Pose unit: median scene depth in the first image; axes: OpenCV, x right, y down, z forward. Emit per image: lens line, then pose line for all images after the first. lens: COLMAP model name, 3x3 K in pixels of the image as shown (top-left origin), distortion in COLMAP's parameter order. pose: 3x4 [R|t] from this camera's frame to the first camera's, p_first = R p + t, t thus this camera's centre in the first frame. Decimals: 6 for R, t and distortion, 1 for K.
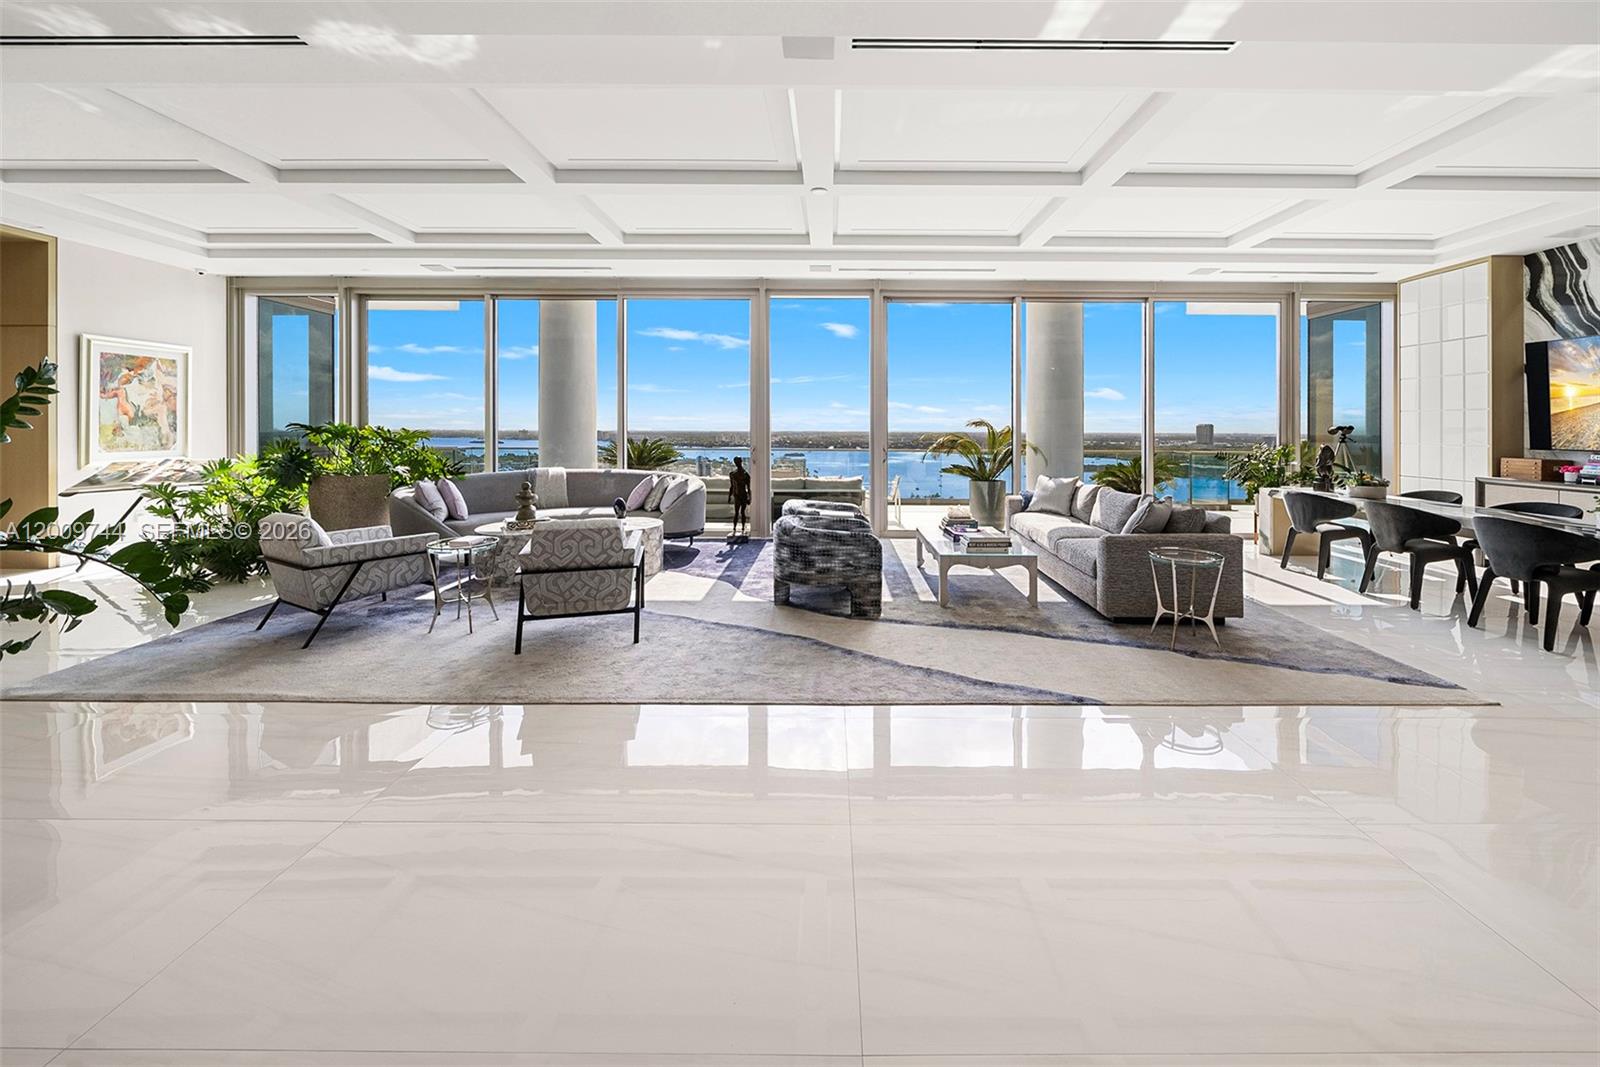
lens RADIAL K [[592.0, 0, 834.9], [0, 592.0, 425.8], [0, 0, 1]] dist [-0.004198, -0.000762]
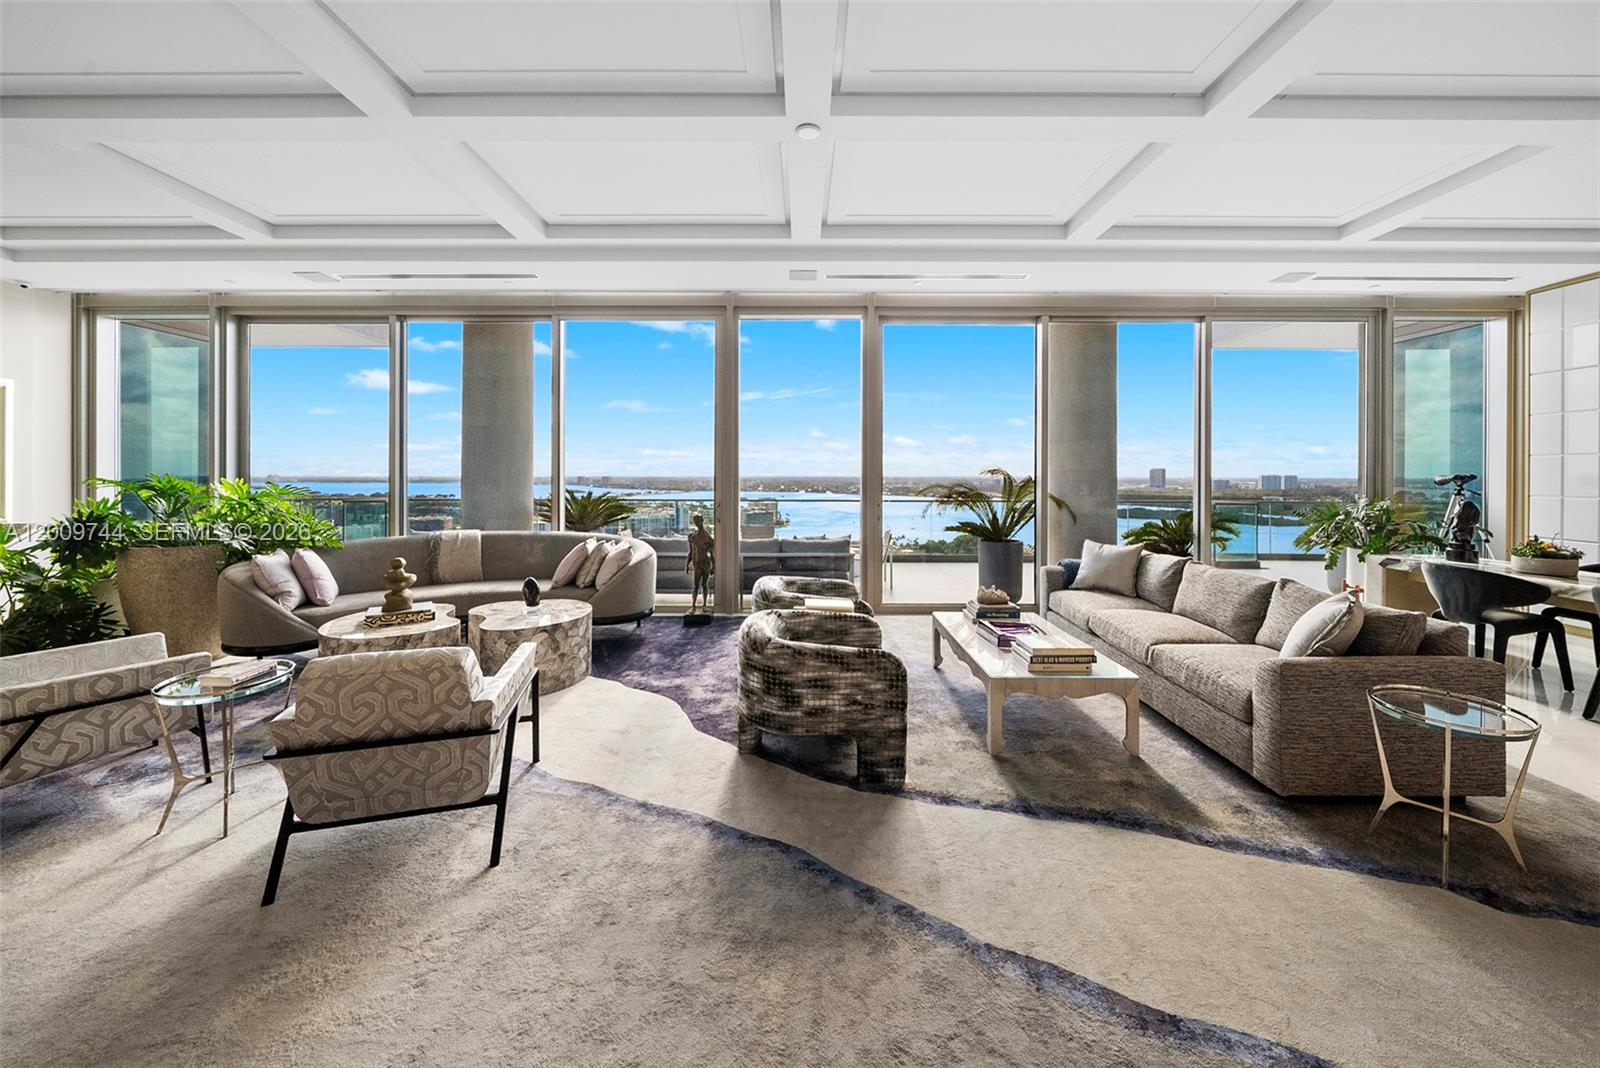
lens RADIAL K [[555.9, 0, 807.2], [0, 555.9, 473.5], [0, 0, 1]] dist [-0.008343, 0.000490]
pose [[0.999996, -0.002052, -0.002132, -0.018694], [0.002069, 0.999966, 0.007943, -0.010344], [0.002116, -0.007948, 0.999966, 0.289471]]
